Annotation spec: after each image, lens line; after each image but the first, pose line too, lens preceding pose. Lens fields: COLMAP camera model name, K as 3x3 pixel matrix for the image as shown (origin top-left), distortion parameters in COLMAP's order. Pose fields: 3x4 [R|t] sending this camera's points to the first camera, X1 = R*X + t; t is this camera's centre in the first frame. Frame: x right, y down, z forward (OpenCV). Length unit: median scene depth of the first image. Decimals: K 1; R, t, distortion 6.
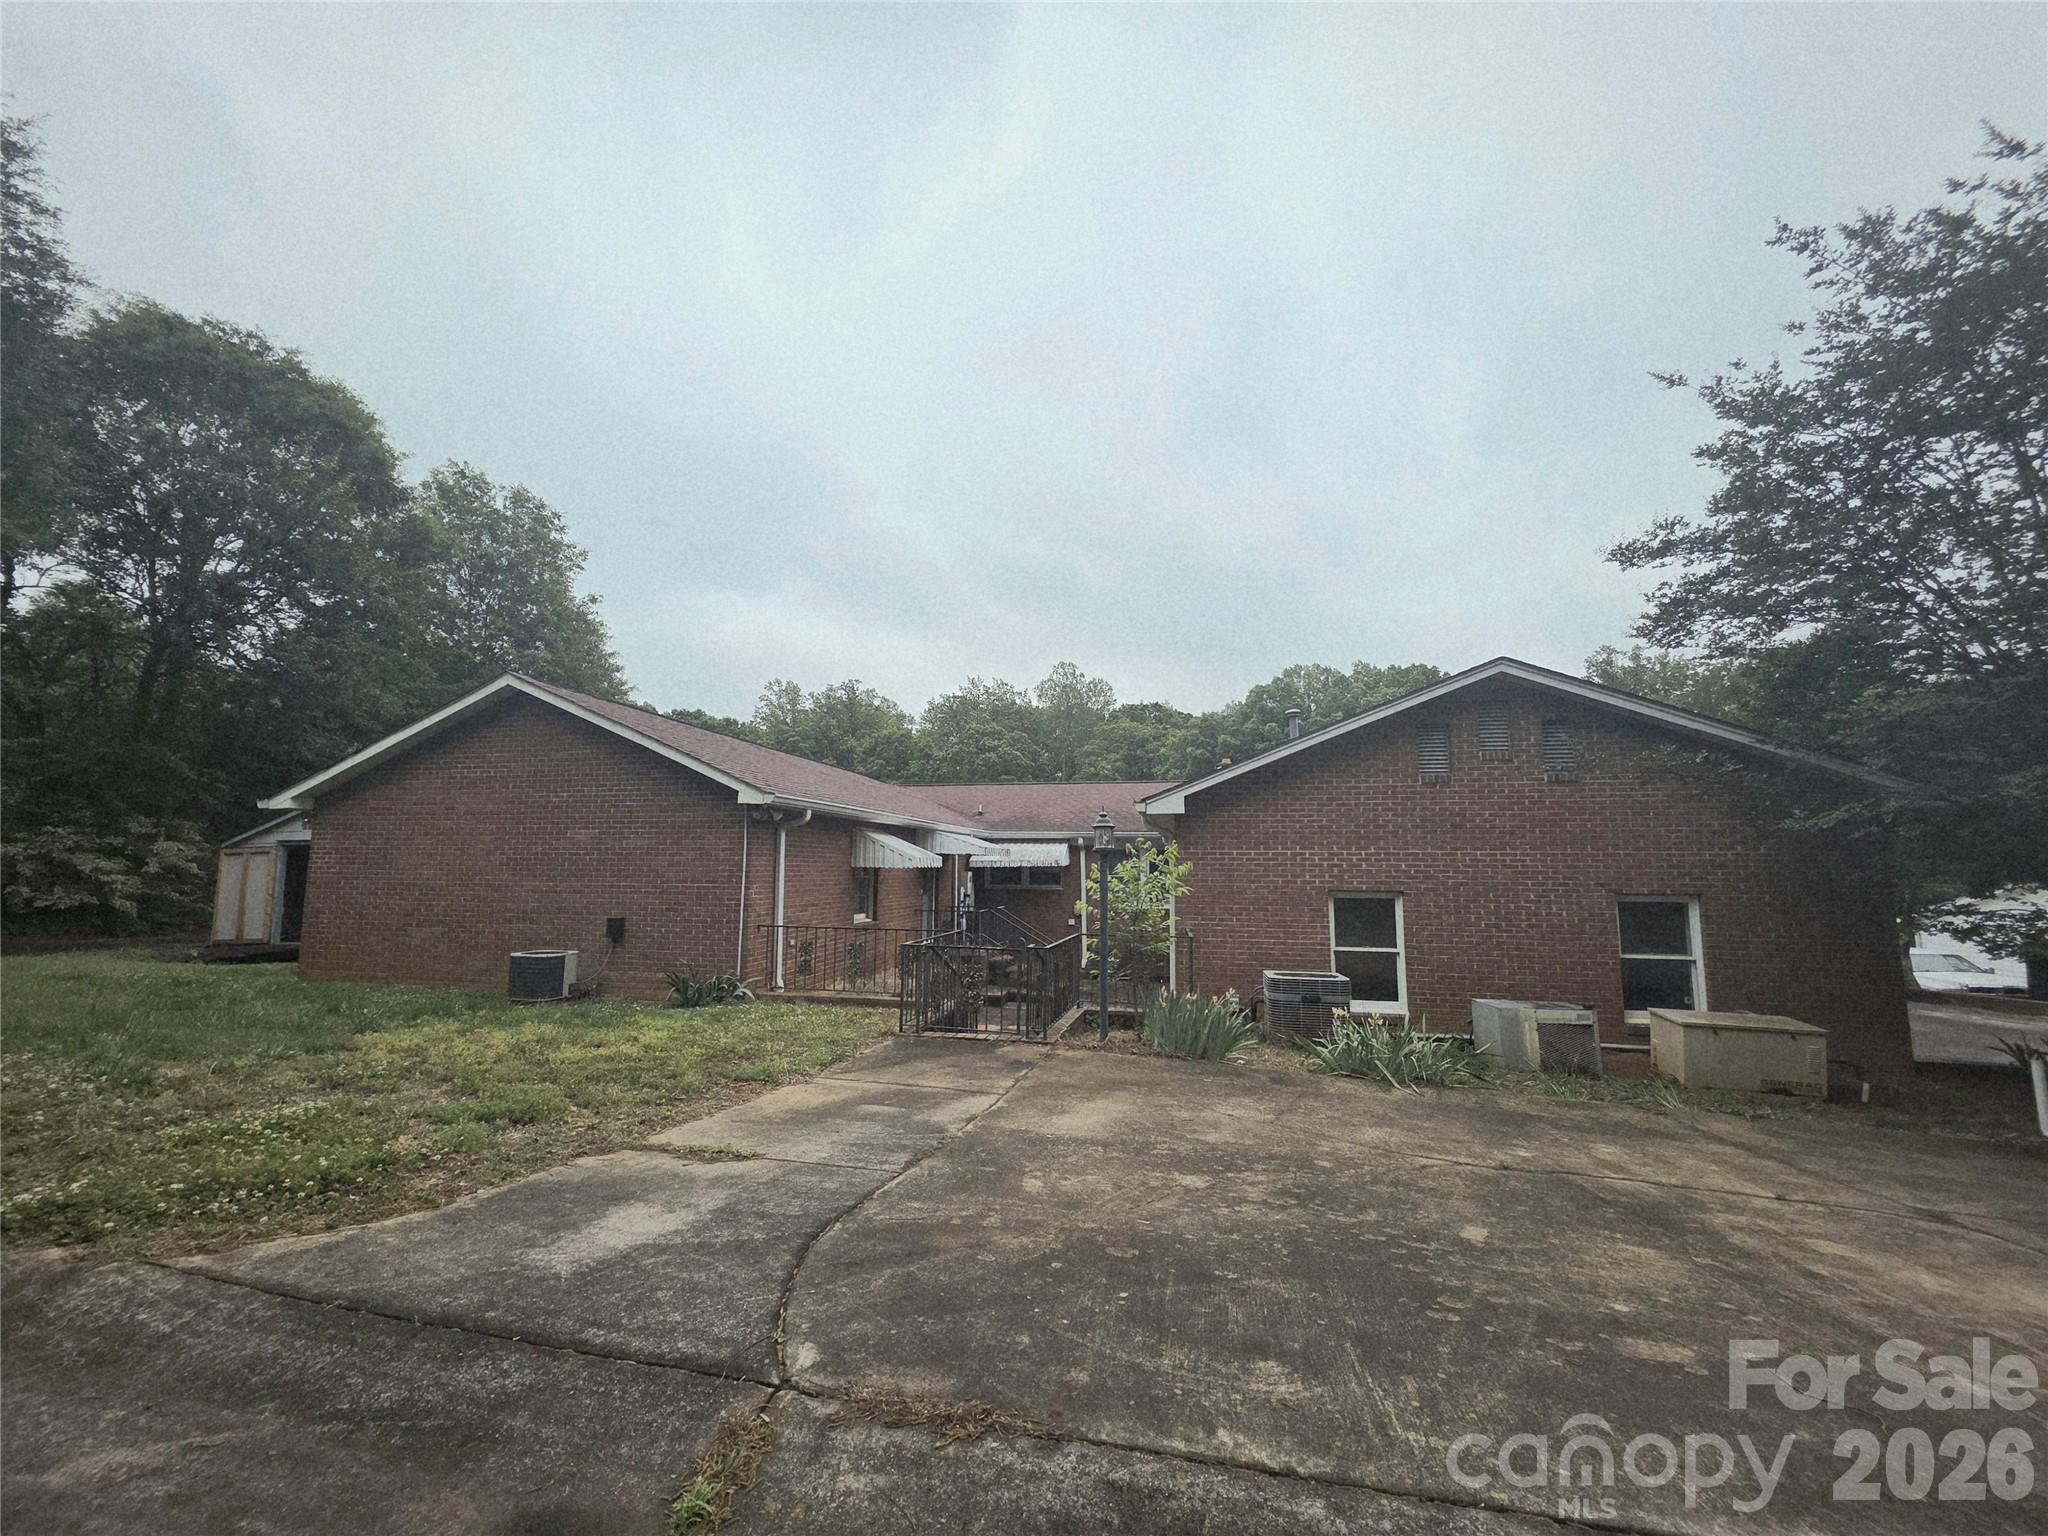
lens RADIAL K [[813.6, 0, 1016.2], [0, 813.6, 780.9], [0, 0, 1]] dist [0.006135, -0.001189]
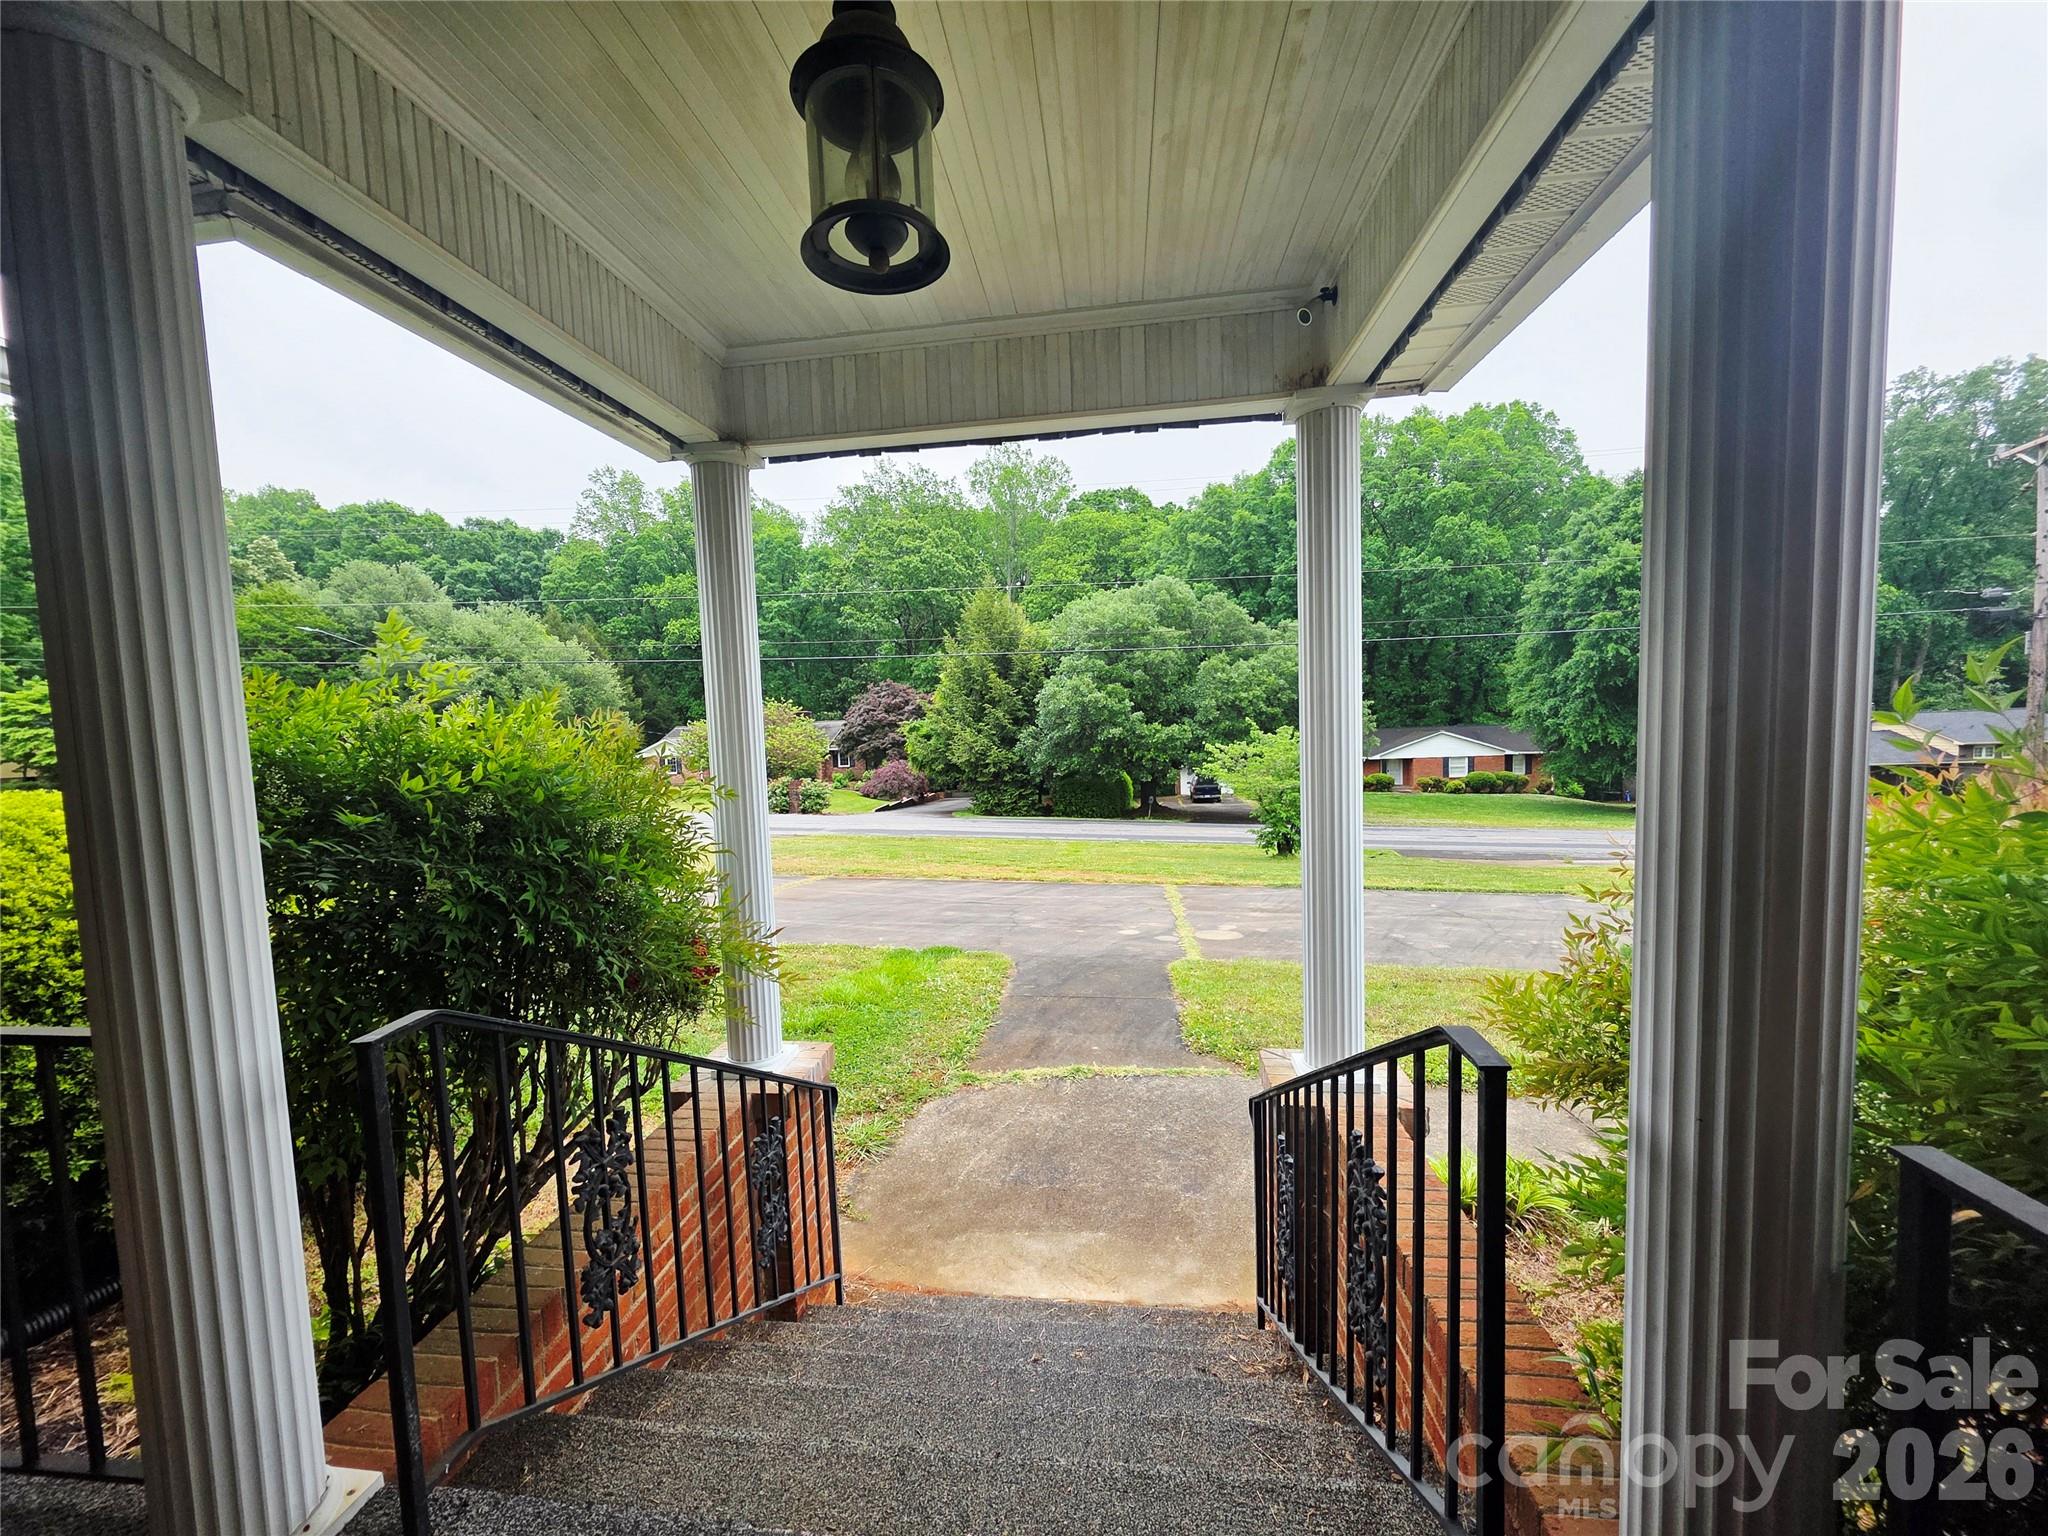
lens RADIAL K [[813.6, 0, 1018.2], [0, 813.6, 776.4], [0, 0, 1]] dist [0.006135, -0.001189]
pose [[0.995080, -0.049998, 0.085537, -0.093439], [0.034049, 0.983321, 0.178666, 0.365003], [-0.093043, -0.174874, 0.980185, 2.877755]]
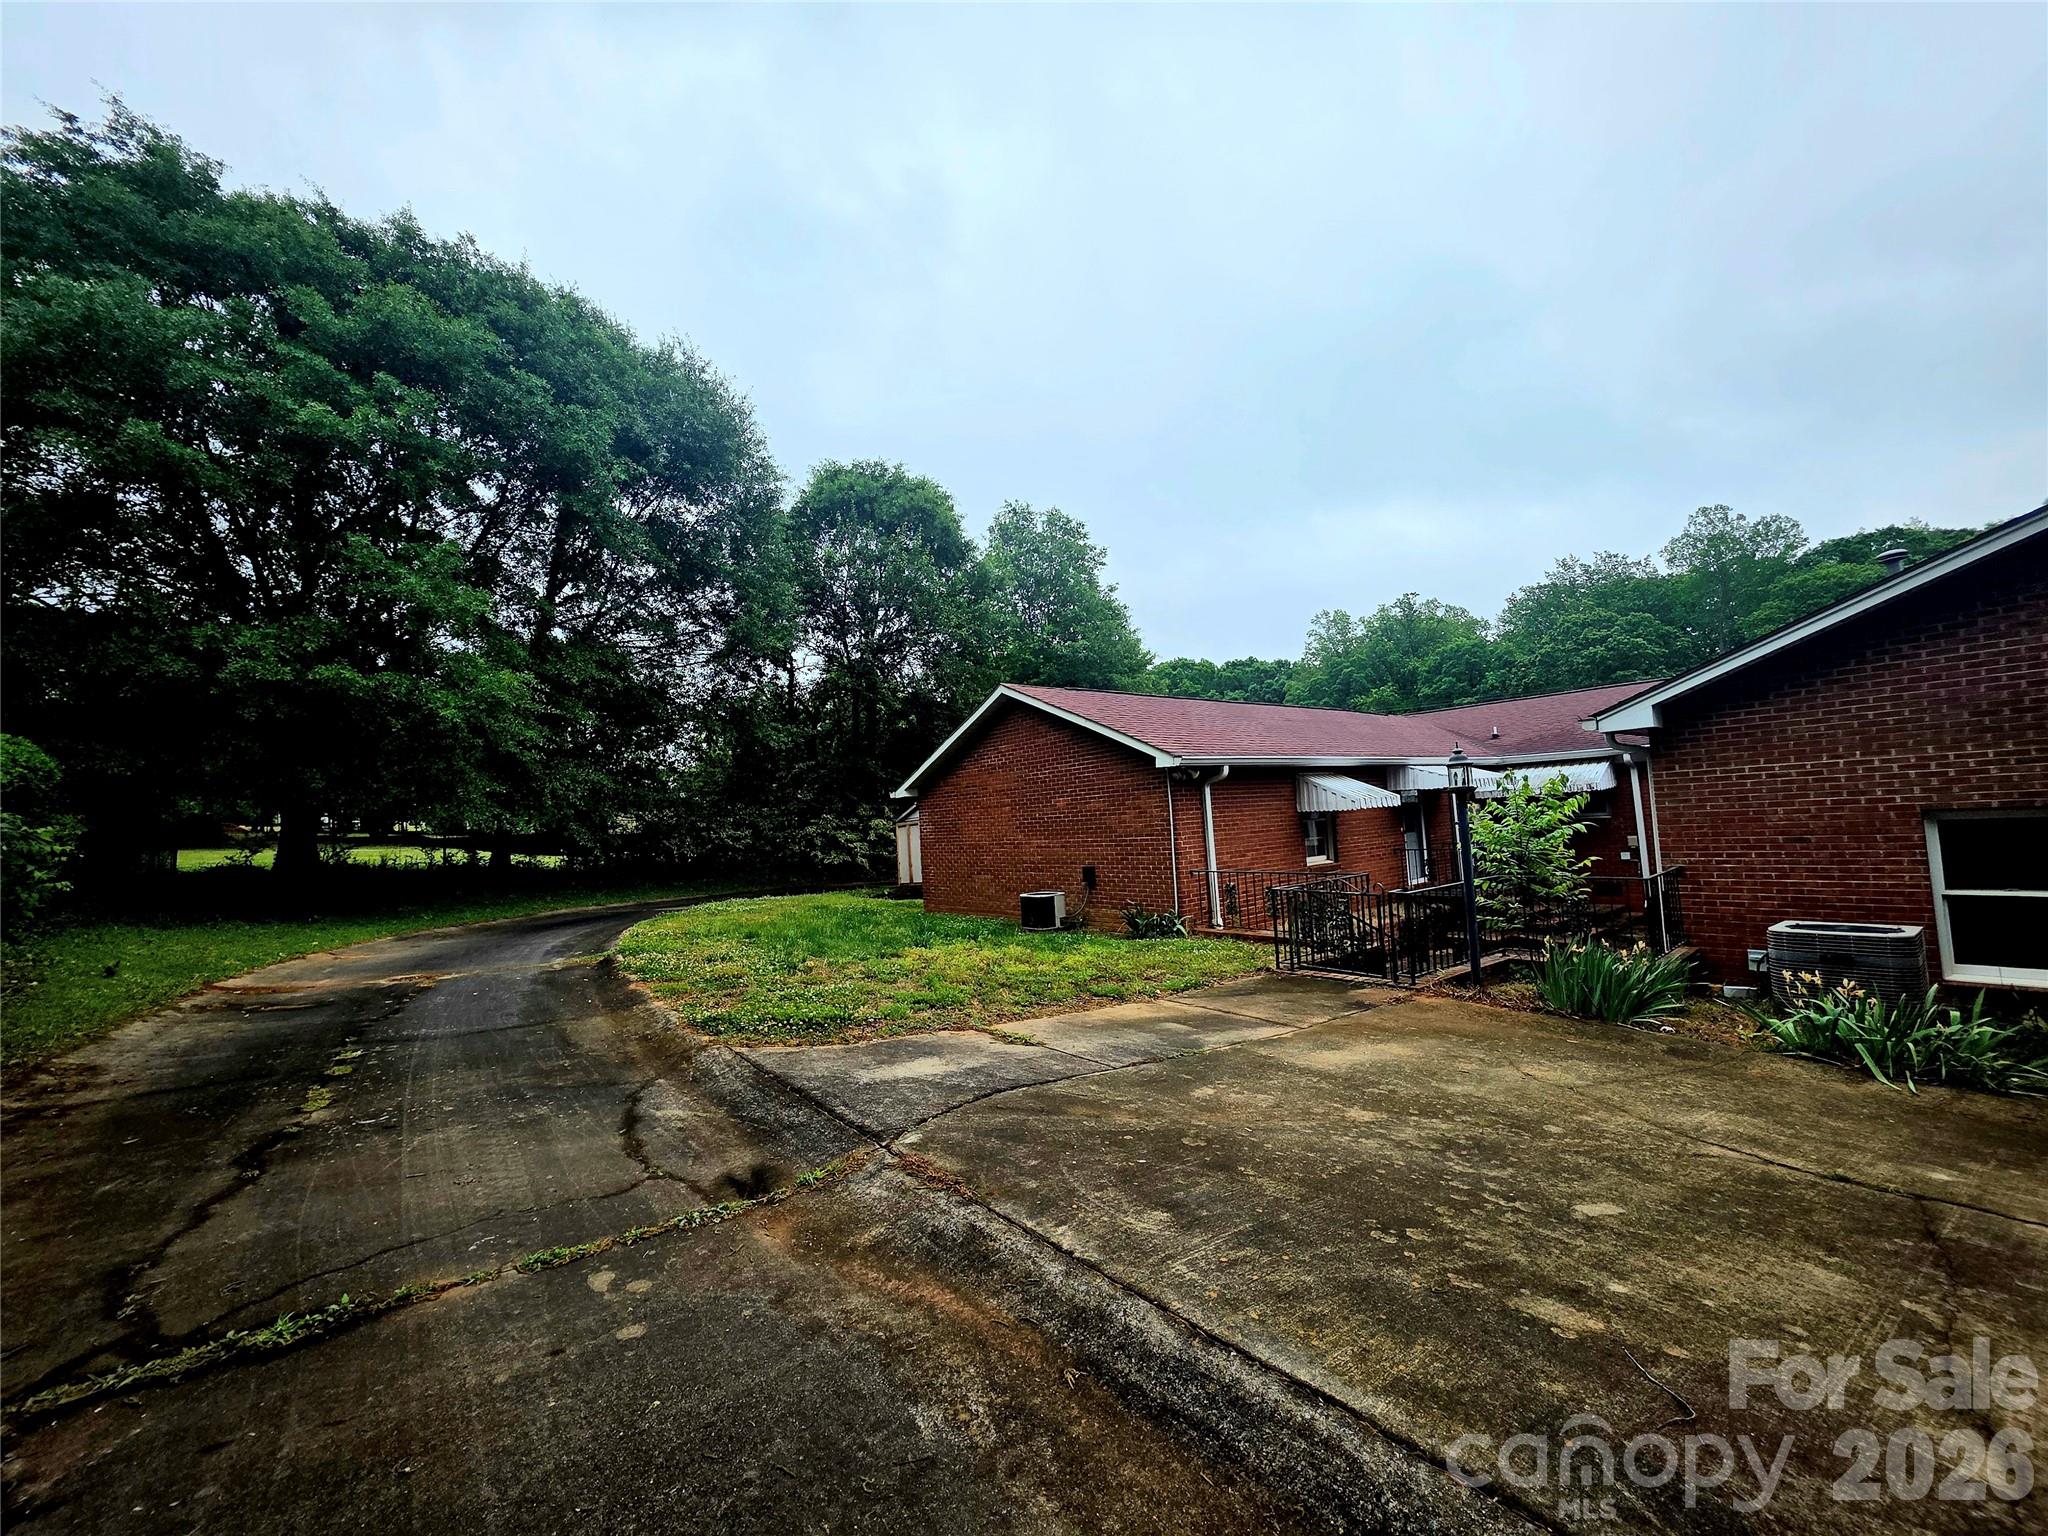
lens RADIAL K [[813.6, 0, 1022.7], [0, 813.6, 780.9], [0, 0, 1]] dist [0.006135, -0.001189]
pose [[0.776910, -0.083658, -0.624029, 0.233722], [0.130965, 0.990927, 0.030206, -0.014003], [0.615840, -0.105194, 0.780817, -0.025529]]
